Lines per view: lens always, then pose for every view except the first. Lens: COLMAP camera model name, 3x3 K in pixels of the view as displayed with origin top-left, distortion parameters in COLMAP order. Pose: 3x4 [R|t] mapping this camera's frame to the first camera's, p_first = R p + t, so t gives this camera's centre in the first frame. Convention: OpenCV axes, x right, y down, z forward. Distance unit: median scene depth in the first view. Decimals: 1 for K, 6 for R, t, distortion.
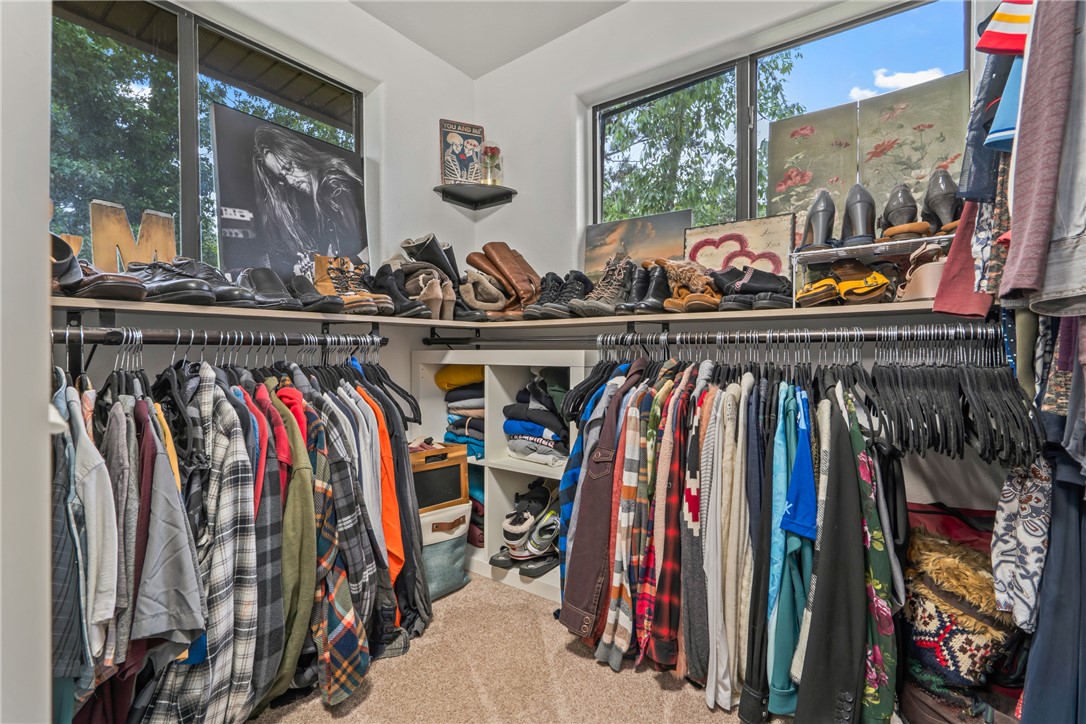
lens RADIAL K [[494.8, 0, 542.2], [0, 494.8, 371.1], [0, 0, 1]] dist [-0.002576, 0.000564]
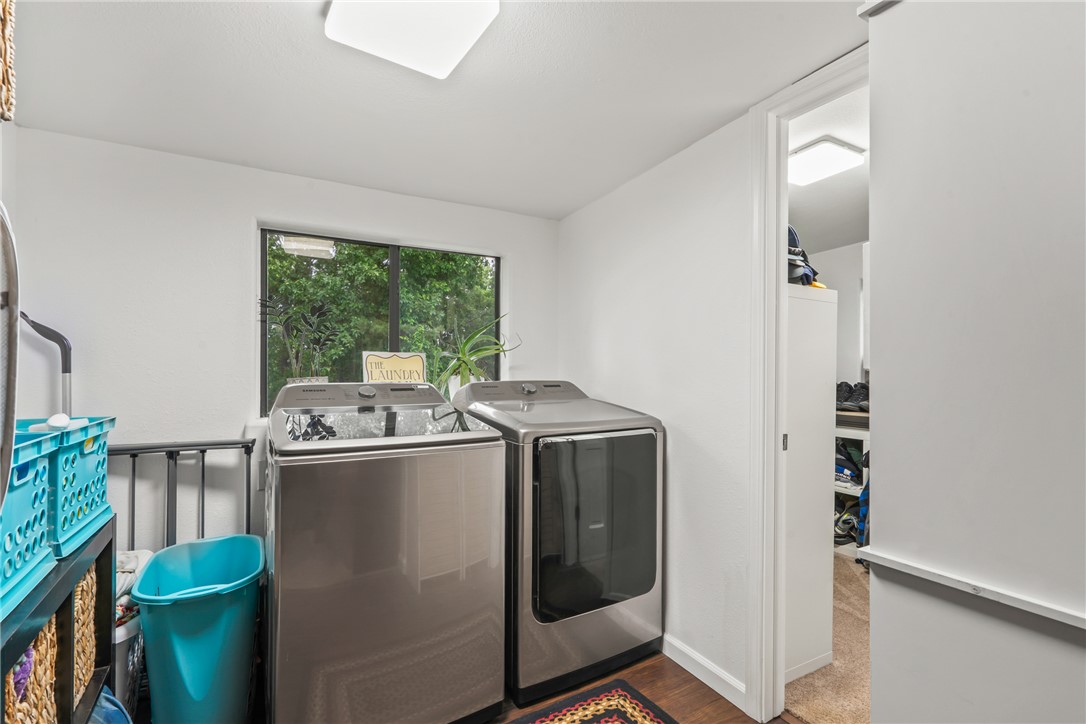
lens RADIAL K [[494.8, 0, 542.2], [0, 494.8, 371.1], [0, 0, 1]] dist [-0.002576, 0.000564]
pose [[0.901119, -0.014448, -0.433330, -0.217975], [0.011329, 0.999888, -0.009779, -0.259925], [0.433423, 0.003902, 0.901182, -1.250700]]
